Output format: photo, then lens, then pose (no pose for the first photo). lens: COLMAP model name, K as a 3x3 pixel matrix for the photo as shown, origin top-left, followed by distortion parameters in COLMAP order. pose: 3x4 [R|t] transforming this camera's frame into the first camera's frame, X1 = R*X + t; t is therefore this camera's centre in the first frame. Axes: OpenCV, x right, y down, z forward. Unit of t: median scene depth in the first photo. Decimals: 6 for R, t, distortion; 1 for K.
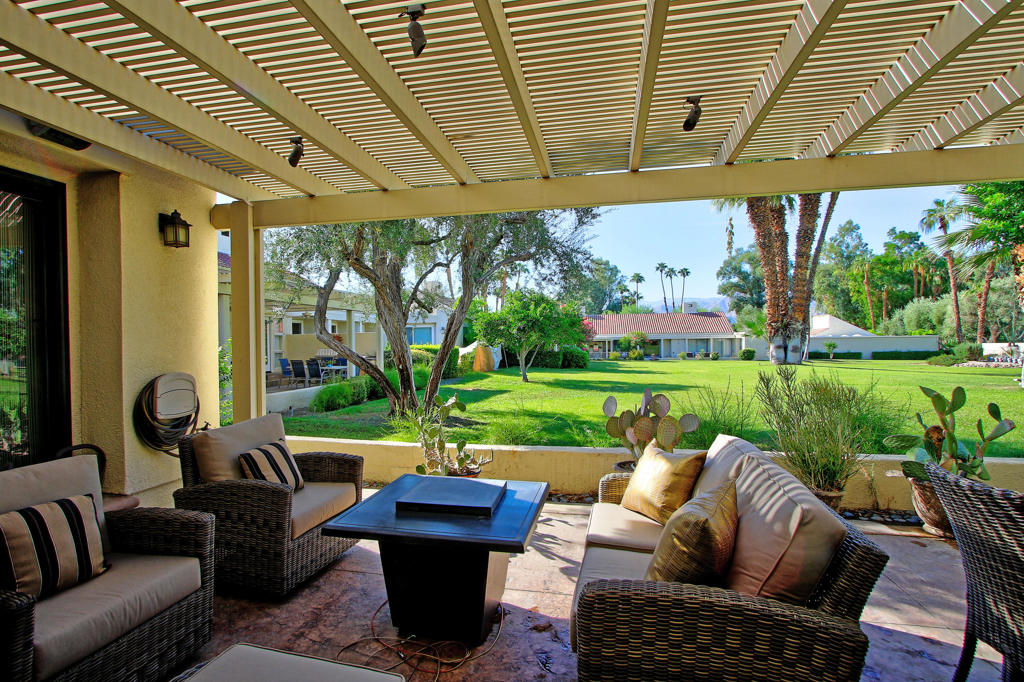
lens RADIAL K [[497.5, 0, 507.8], [0, 497.5, 345.4], [0, 0, 1]] dist [-0.015195, 0.001460]
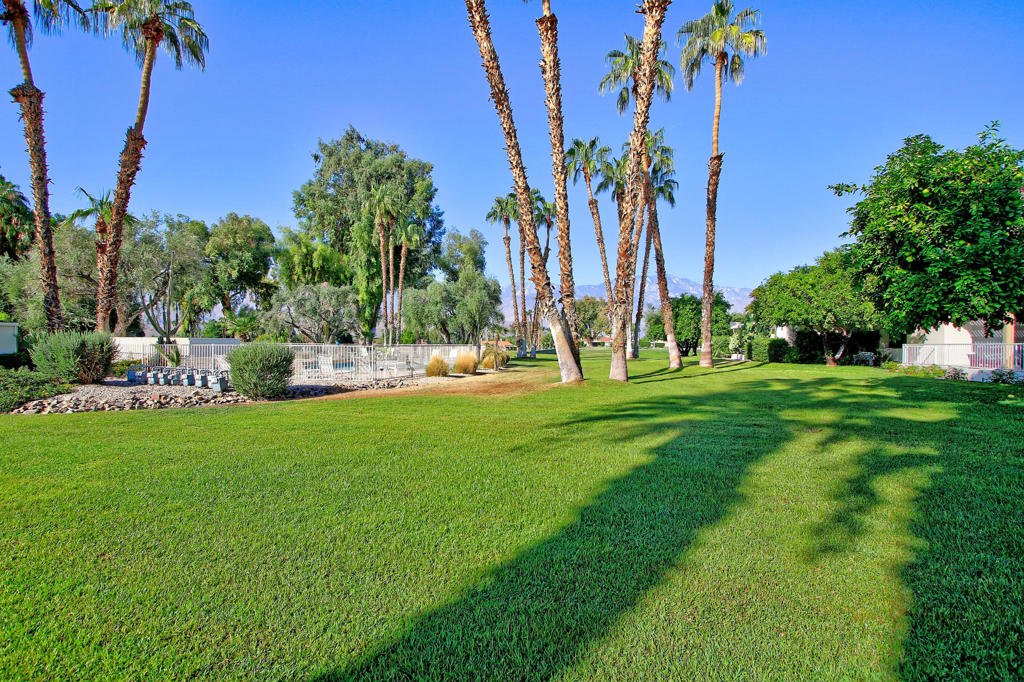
lens RADIAL K [[491.2, 0, 508.4], [0, 491.2, 345.7], [0, 0, 1]] dist [-0.012665, 0.000192]
pose [[0.085809, 0.008658, 0.996274, 0.651496], [-0.005542, 0.999951, -0.008212, 0.006436], [-0.996296, -0.004816, 0.085853, 0.698322]]
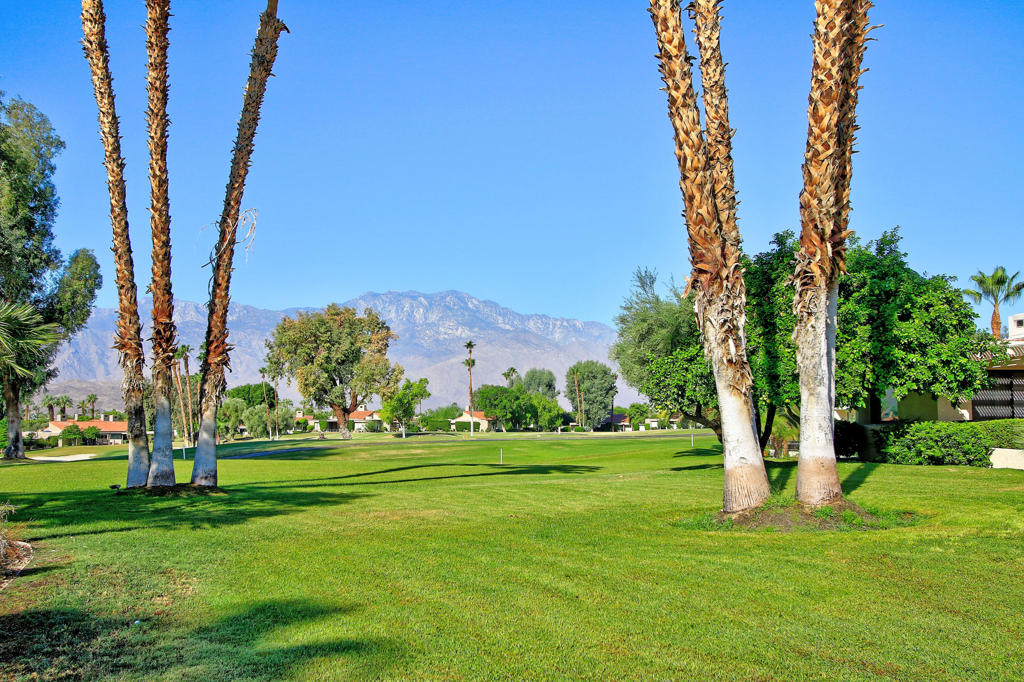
lens RADIAL K [[976.2, 0, 512.0], [0, 976.2, 341.0], [0, 0, 1]] dist [0.001782, 0.003496]
pose [[-0.279102, 0.096336, 0.955417, 1.309276], [0.011240, 0.995215, -0.097065, 0.000396], [-0.960196, -0.016352, -0.278850, 0.730984]]
